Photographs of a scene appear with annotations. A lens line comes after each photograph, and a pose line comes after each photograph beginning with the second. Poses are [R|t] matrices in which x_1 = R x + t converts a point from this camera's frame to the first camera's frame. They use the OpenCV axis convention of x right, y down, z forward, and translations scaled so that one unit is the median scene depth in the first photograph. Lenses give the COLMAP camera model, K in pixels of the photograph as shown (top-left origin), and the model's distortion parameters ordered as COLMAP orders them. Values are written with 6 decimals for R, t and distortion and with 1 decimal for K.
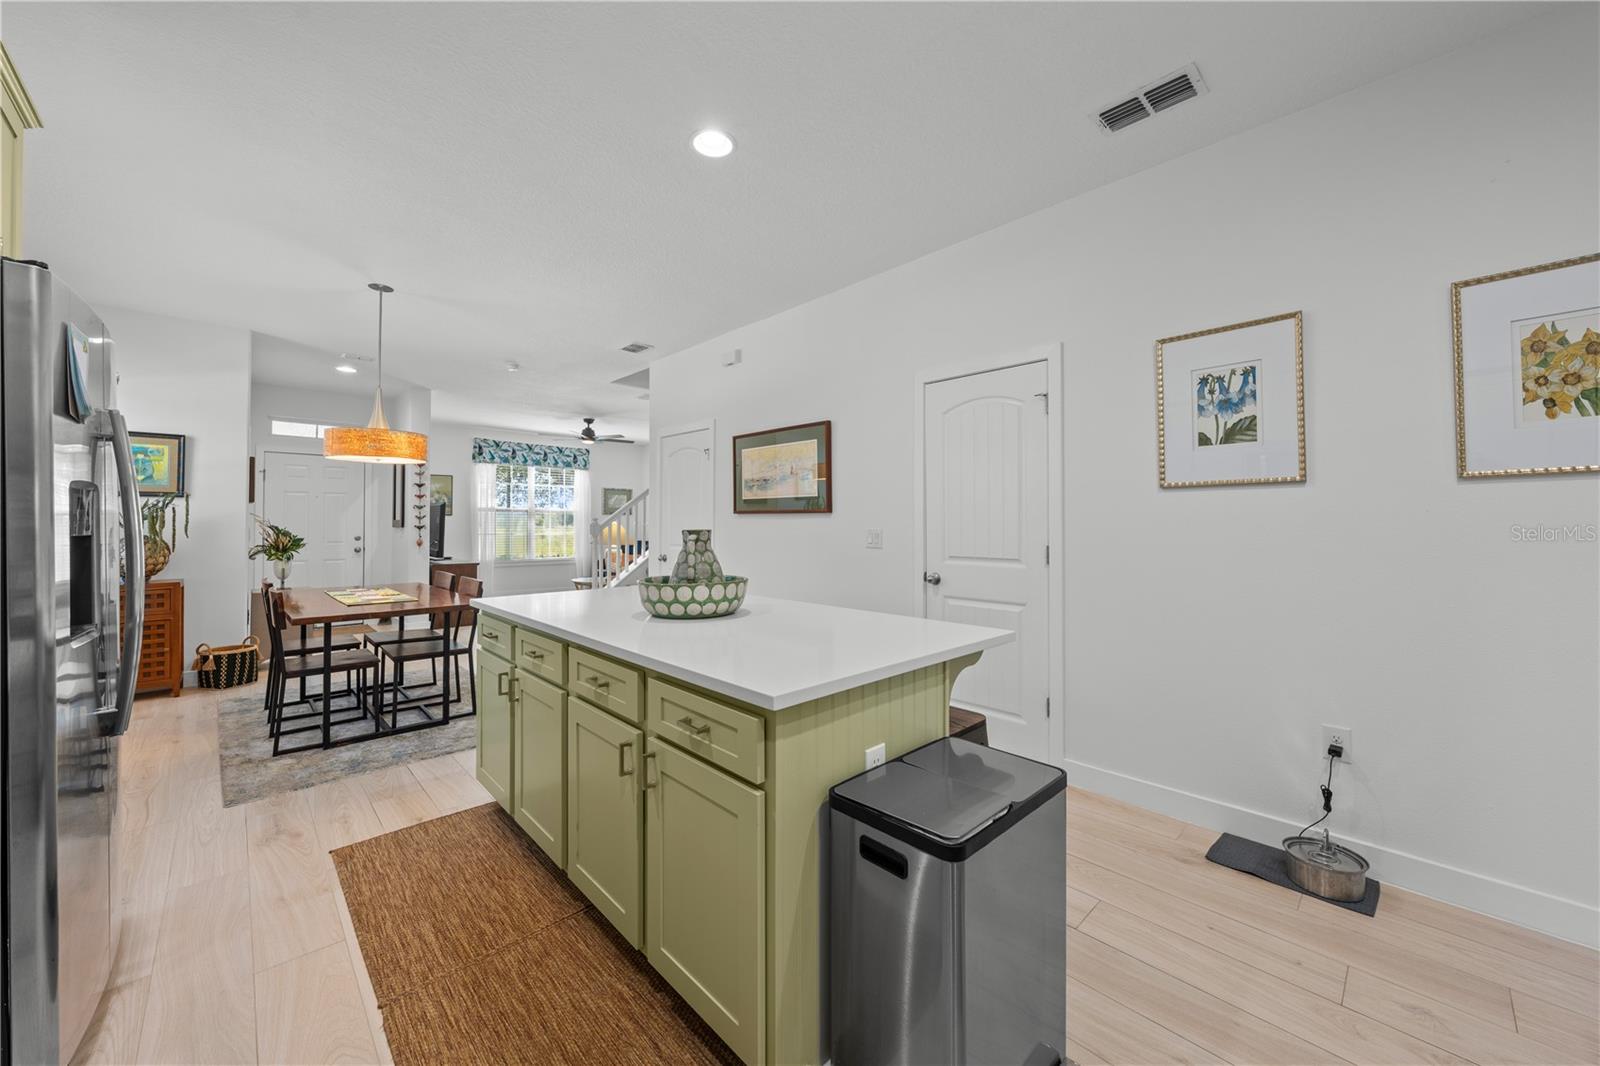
lens RADIAL K [[596.1, 0, 802.0], [0, 596.1, 514.5], [0, 0, 1]] dist [0.000377, 0.000038]
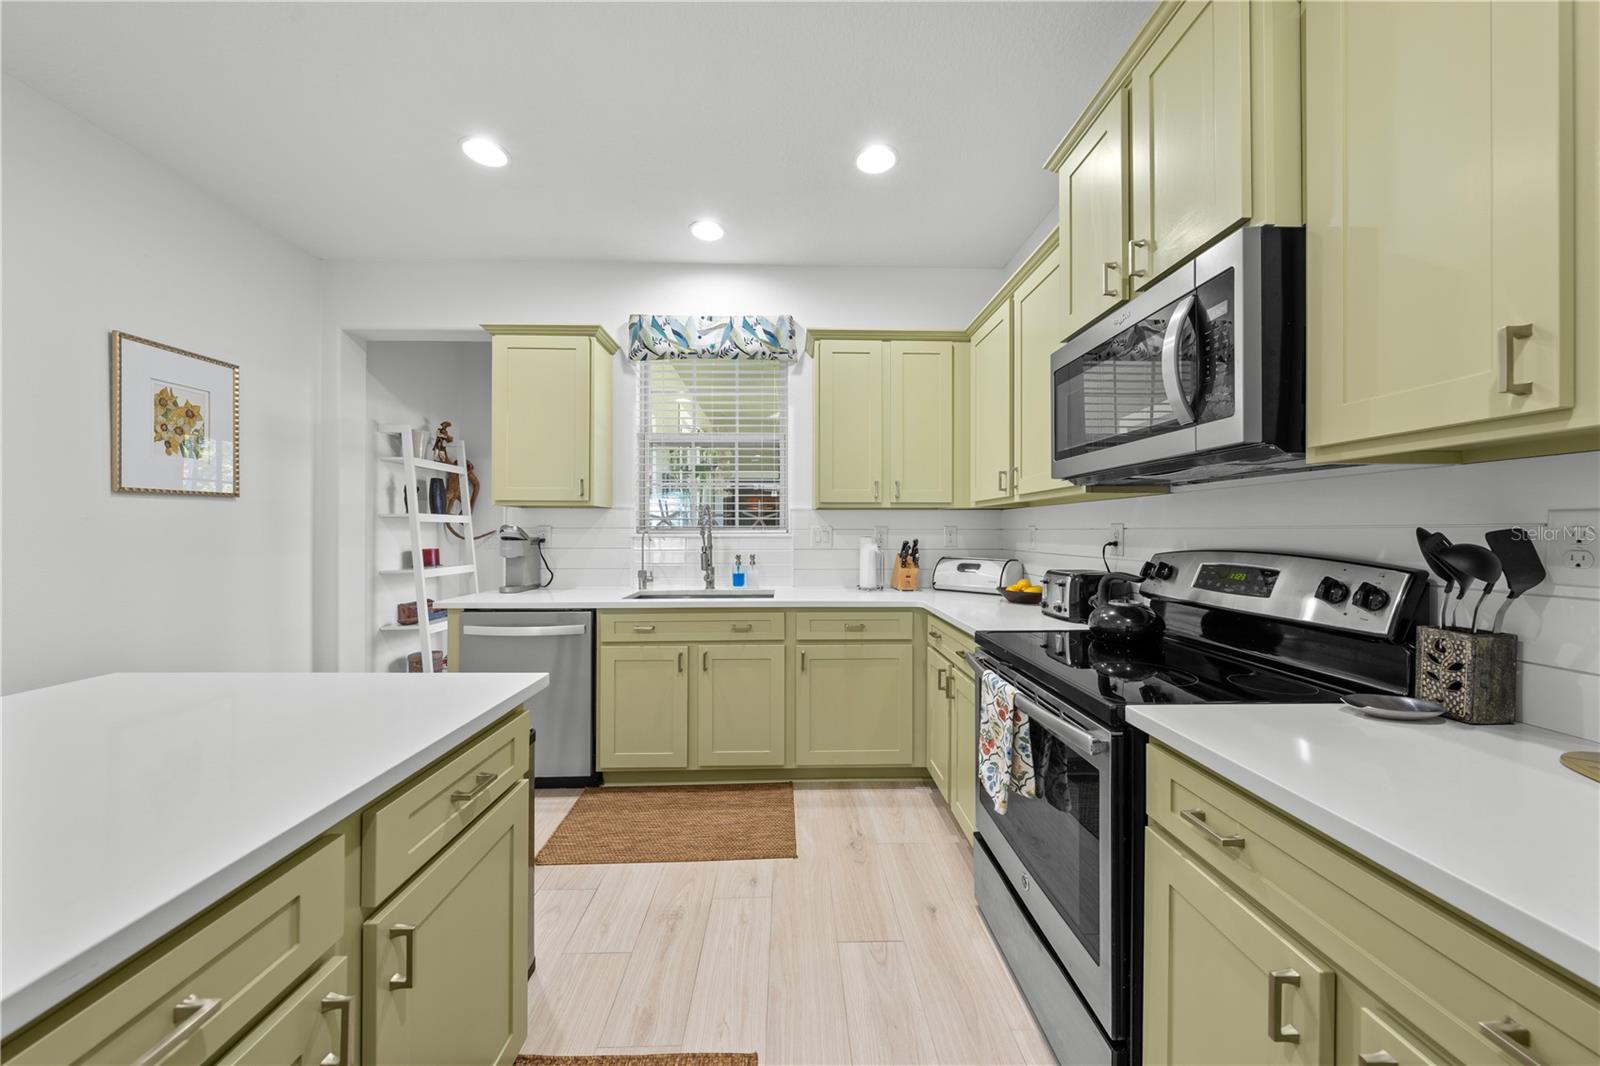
lens RADIAL K [[544.3, 0, 802.1], [0, 544.3, 530.9], [0, 0, 1]] dist [-0.000346, -0.000019]
pose [[-0.741466, -0.000409, 0.670990, -0.572653], [-0.011107, 0.999870, -0.011664, 0.014181], [-0.670898, -0.016101, -0.741375, 0.728986]]
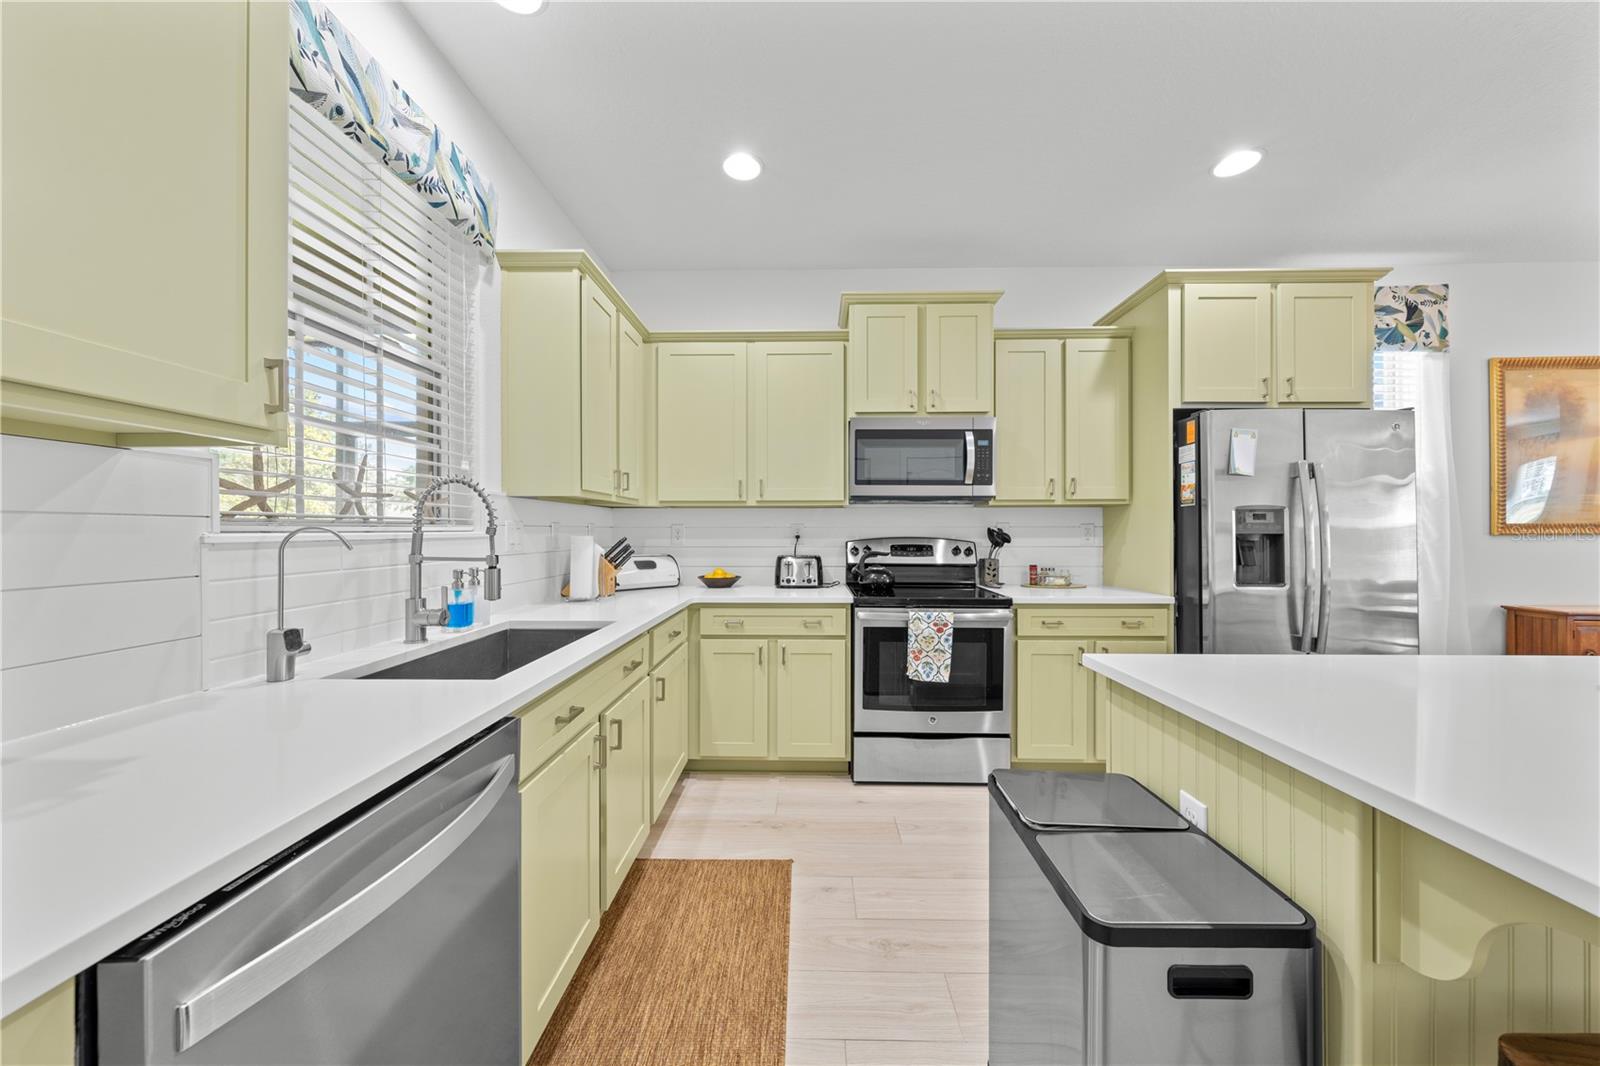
lens RADIAL K [[543.6, 0, 805.9], [0, 543.6, 528.0], [0, 0, 1]] dist [0.017814, 0.000038]
pose [[-0.701116, -0.003791, -0.713037, 0.615666], [0.011808, 0.999787, -0.016927, 0.020624], [0.712950, -0.020288, -0.700922, 0.707719]]
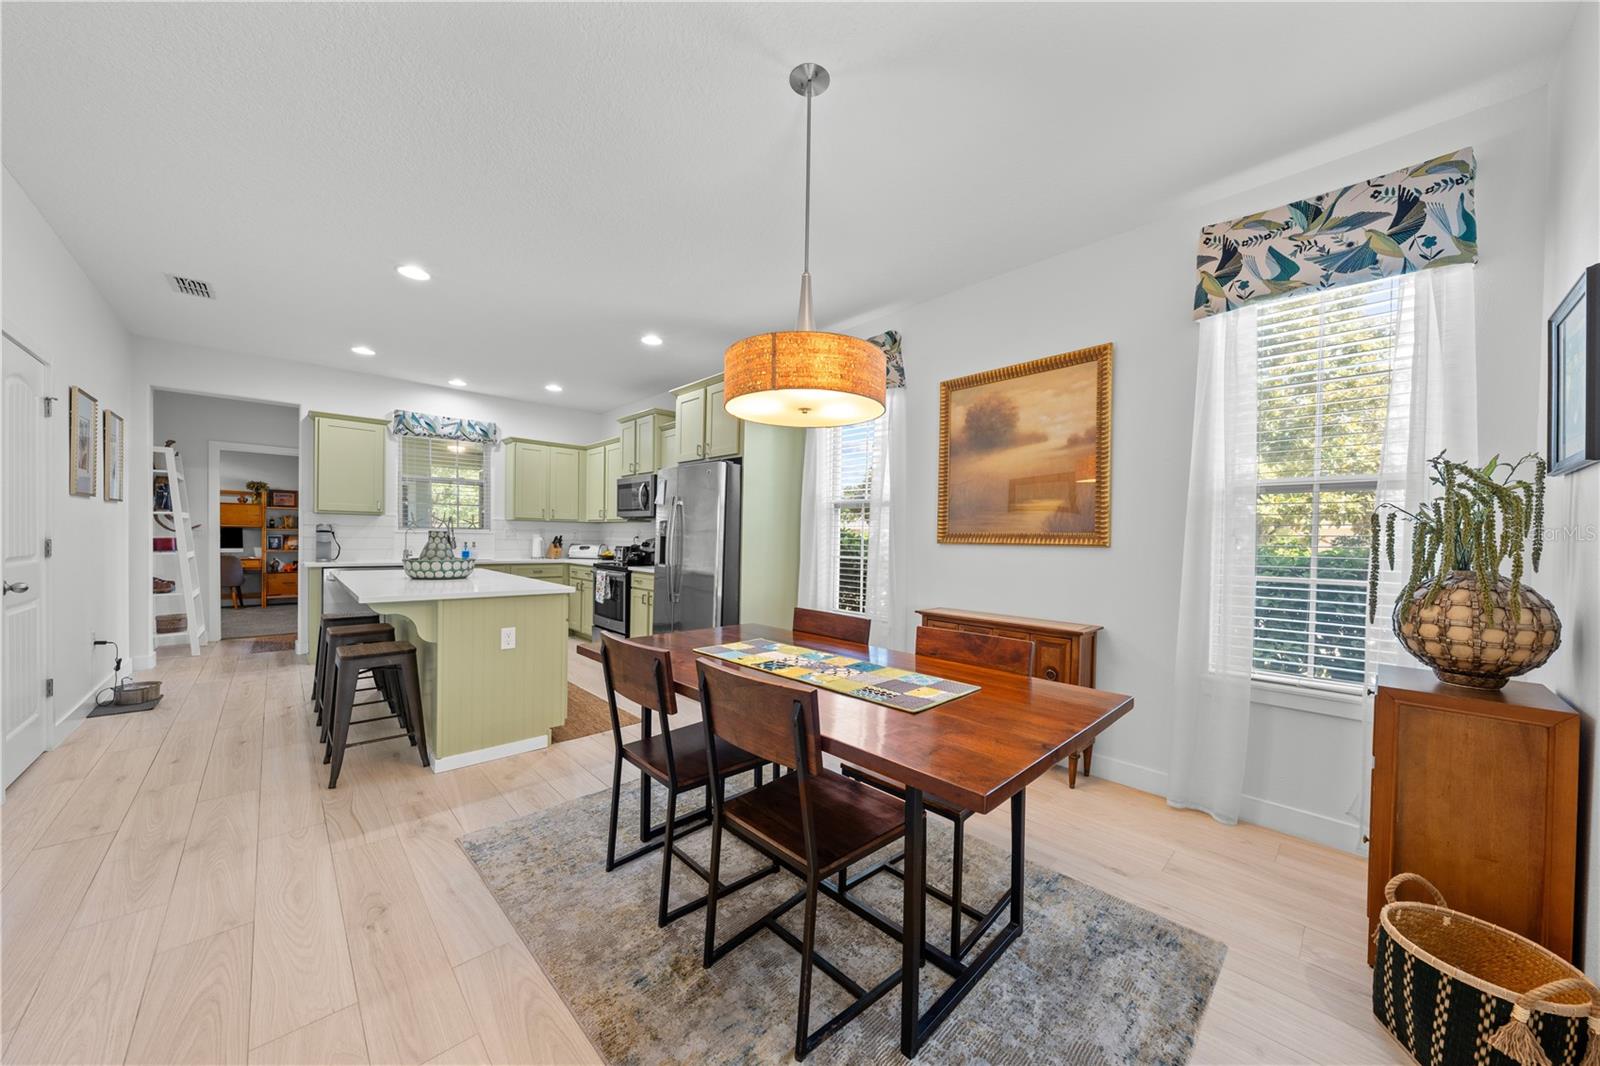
lens RADIAL K [[564.0, 0, 800.0], [0, 564.0, 542.5], [0, 0, 1]] dist [0.027546, 0.000029]
pose [[-0.999677, -0.017246, 0.018648, -1.215249], [-0.017414, 0.999809, -0.008893, 0.057316], [-0.018492, -0.009215, -0.999787, 2.526456]]
